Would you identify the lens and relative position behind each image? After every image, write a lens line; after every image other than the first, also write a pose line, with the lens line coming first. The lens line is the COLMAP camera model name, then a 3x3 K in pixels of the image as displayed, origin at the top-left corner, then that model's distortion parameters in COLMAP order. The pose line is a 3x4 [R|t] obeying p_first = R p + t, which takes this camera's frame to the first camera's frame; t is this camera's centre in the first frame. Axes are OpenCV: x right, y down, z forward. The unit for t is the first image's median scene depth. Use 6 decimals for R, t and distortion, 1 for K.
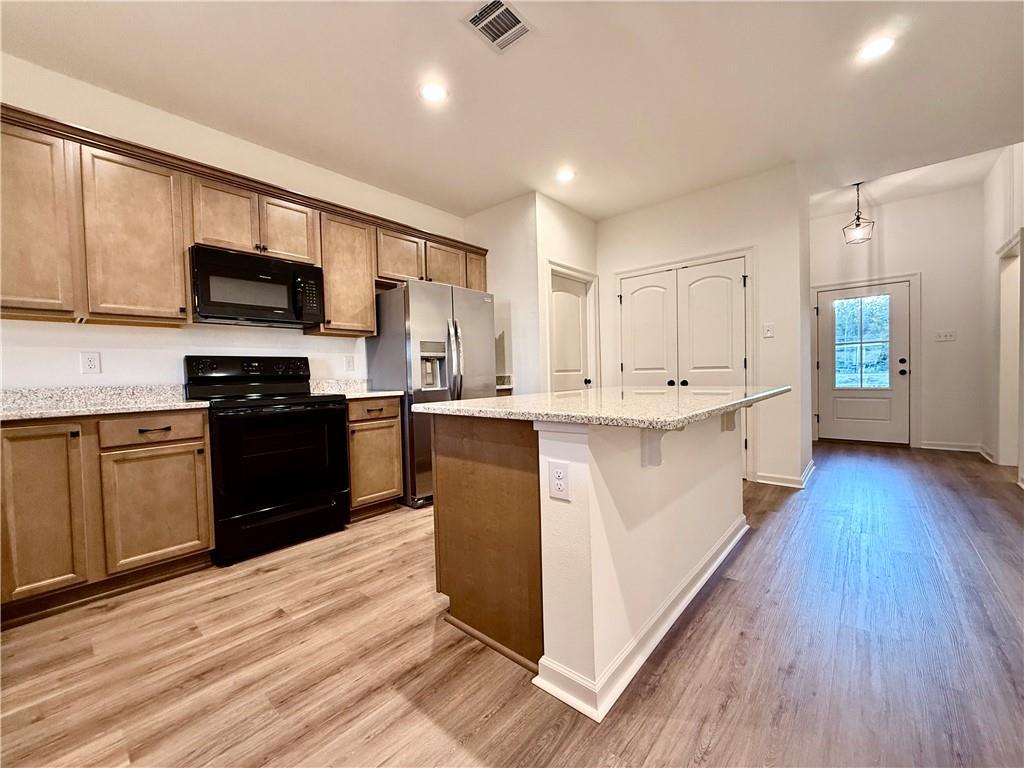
lens RADIAL K [[409.6, 0, 511.6], [0, 409.6, 384.5], [0, 0, 1]] dist [0.000038, -0.000211]
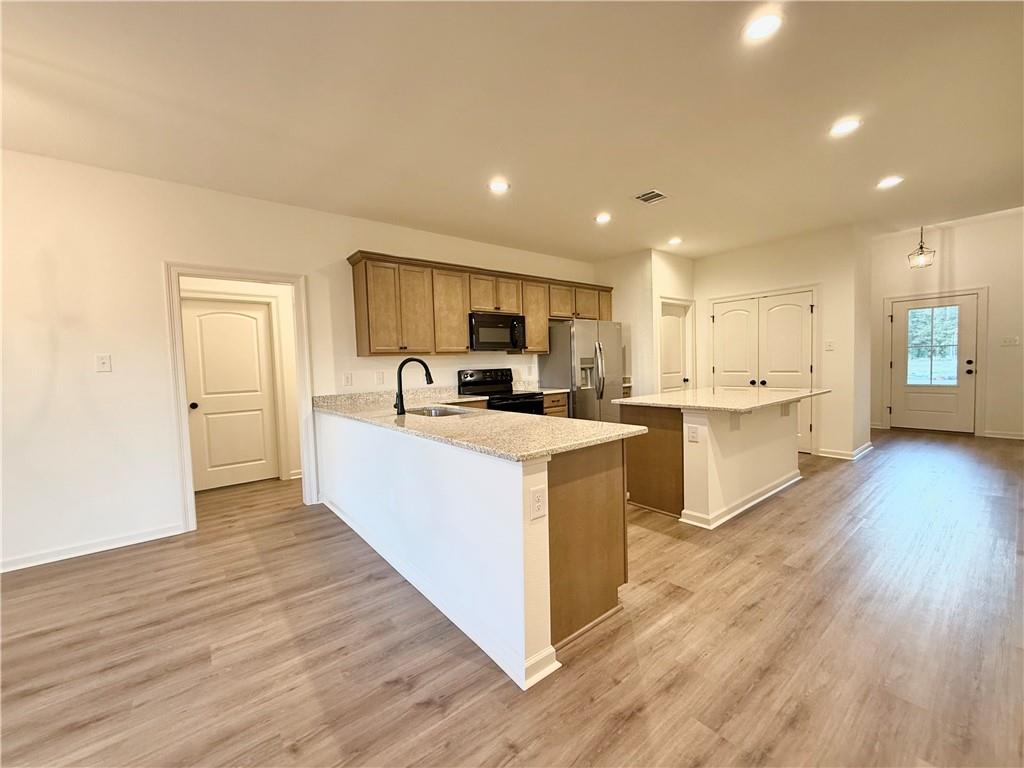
lens RADIAL K [[409.6, 0, 510.0], [0, 409.6, 386.2], [0, 0, 1]] dist [0.000038, -0.000211]
pose [[0.983939, 0.003553, -0.178469, -0.198418], [0.002528, 0.999424, 0.033833, -0.048297], [0.178486, -0.033741, 0.983364, -0.593114]]
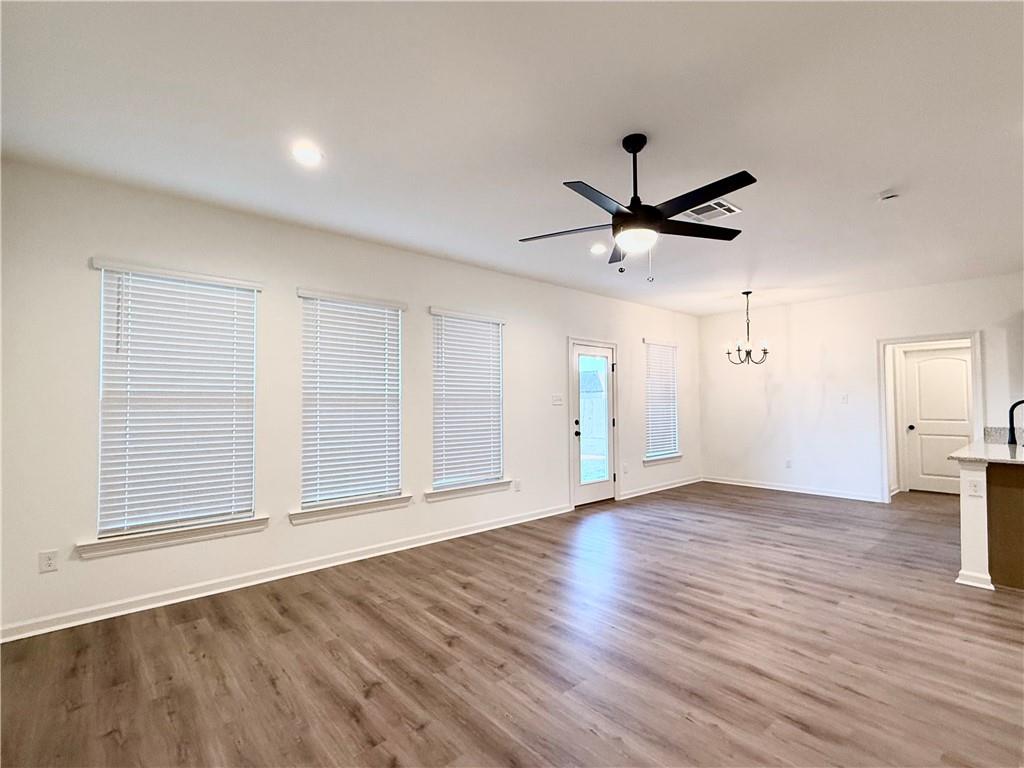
lens RADIAL K [[477.6, 0, 512.4], [0, 477.6, 385.1], [0, 0, 1]] dist [-0.001636, 0.001464]
pose [[-0.126697, -0.010965, -0.991881, 0.886214], [-0.012085, 0.999882, -0.009510, -0.091154], [0.991868, 0.010782, -0.126815, -0.970714]]
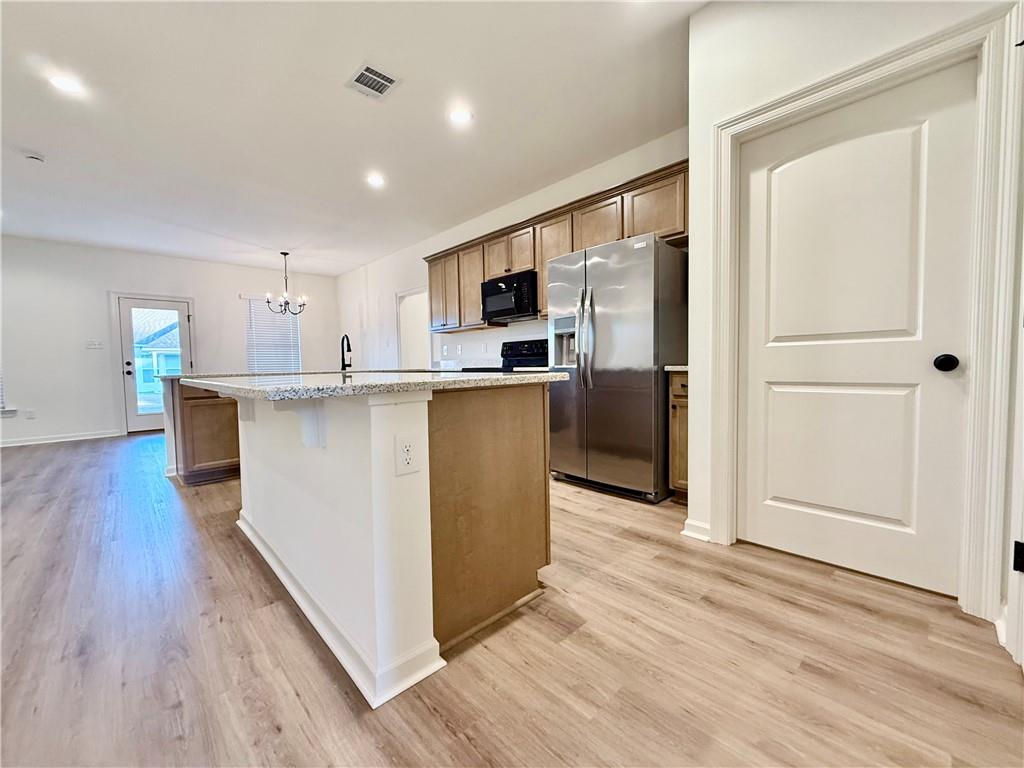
lens RADIAL K [[409.6, 0, 515.0], [0, 409.6, 386.3], [0, 0, 1]] dist [0.000038, -0.000211]
pose [[-0.083891, 0.082249, -0.993075, 0.775538], [-0.000496, 0.996584, 0.082582, -0.021856], [0.996475, 0.007421, -0.083564, 0.943578]]
